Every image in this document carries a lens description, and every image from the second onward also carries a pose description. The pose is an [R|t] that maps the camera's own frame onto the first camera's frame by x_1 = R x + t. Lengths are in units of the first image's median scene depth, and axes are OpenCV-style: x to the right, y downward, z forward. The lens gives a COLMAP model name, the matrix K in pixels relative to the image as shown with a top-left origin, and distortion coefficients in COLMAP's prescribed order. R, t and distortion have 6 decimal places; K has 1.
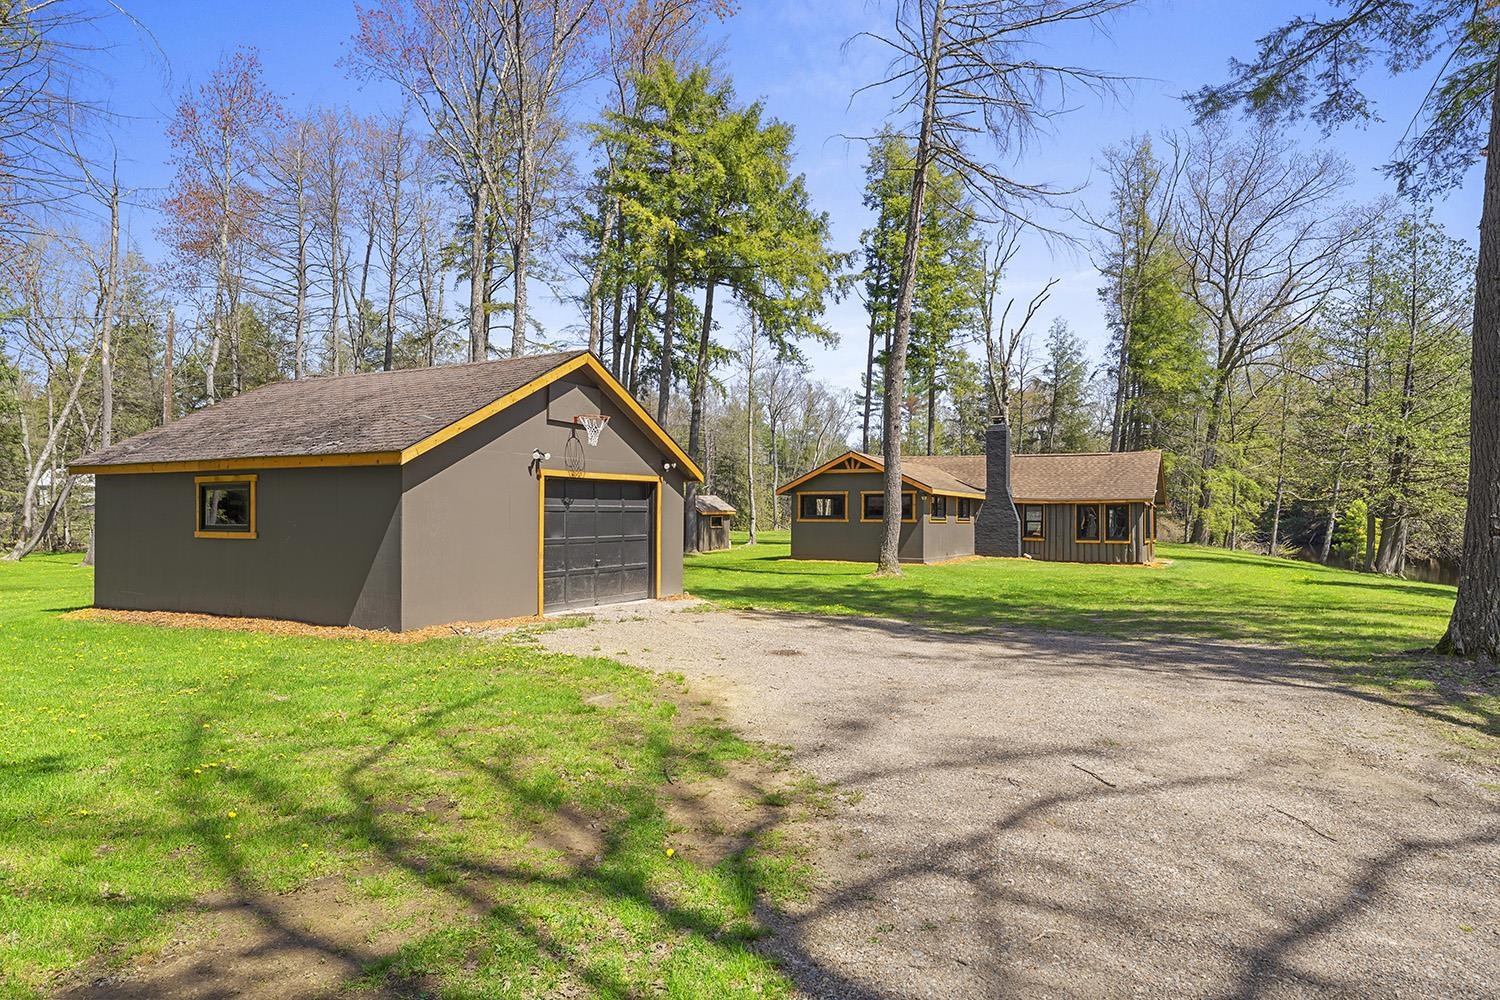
lens RADIAL K [[872.2, 0, 750.0], [0, 872.2, 500.0], [0, 0, 1]] dist [-0.001019, -0.000015]
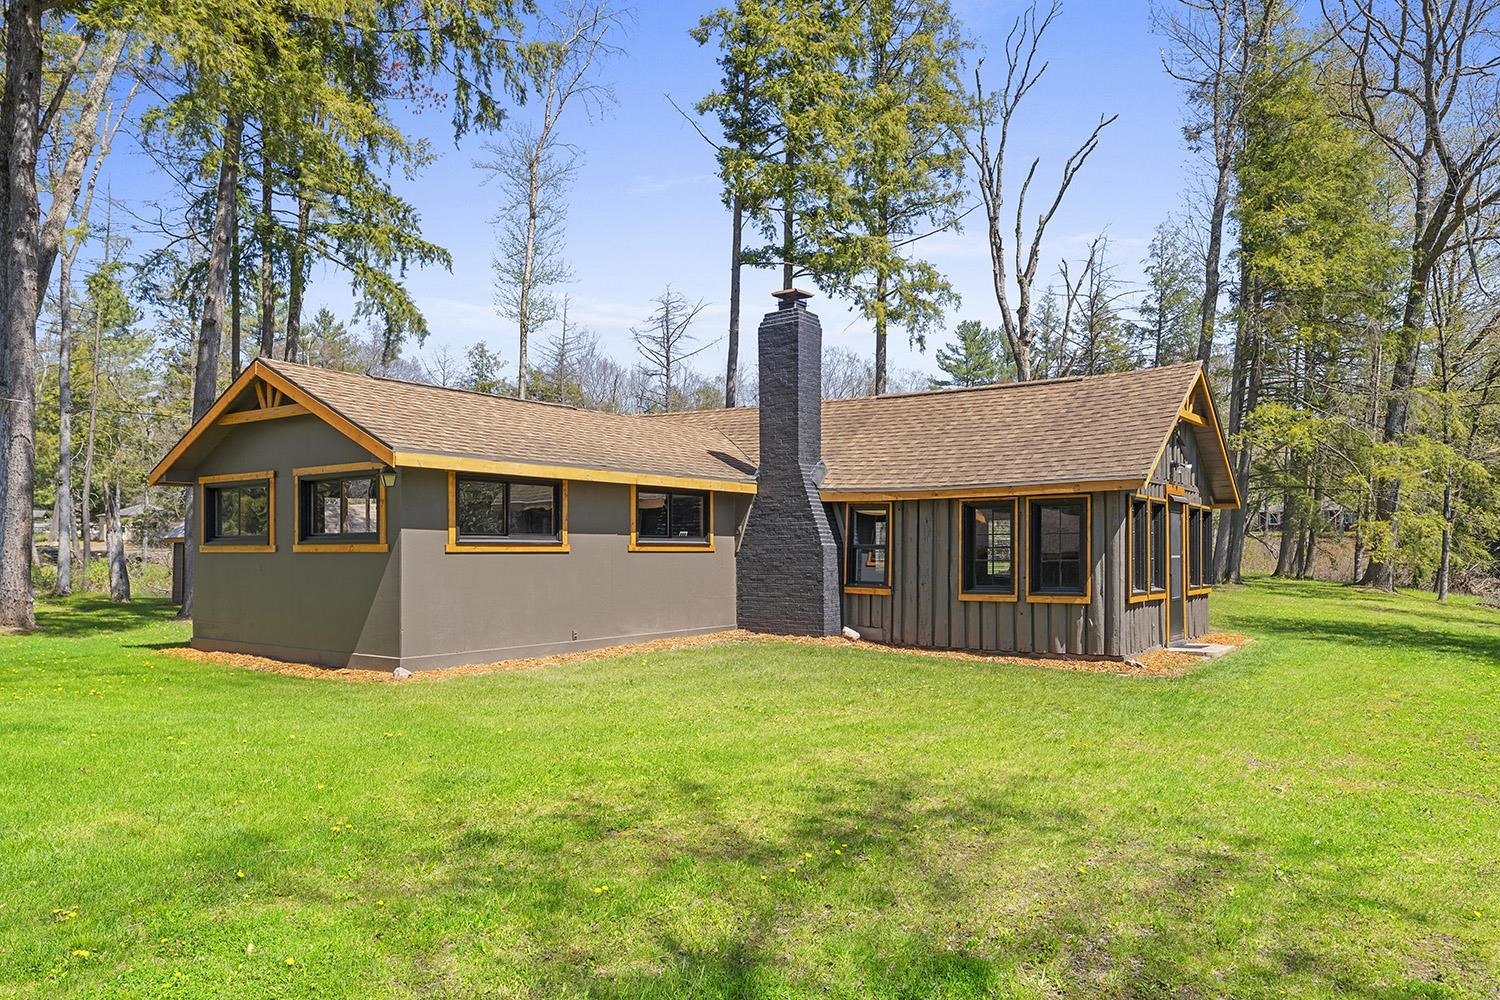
lens RADIAL K [[1002.3, 0, 748.8], [0, 1002.3, 557.1], [0, 0, 1]] dist [-0.051959, 0.035666]
pose [[0.990607, -0.010135, -0.136364, 0.326111], [0.014019, 0.999522, 0.027554, 0.015536], [0.136019, -0.029207, 0.990276, 0.525262]]
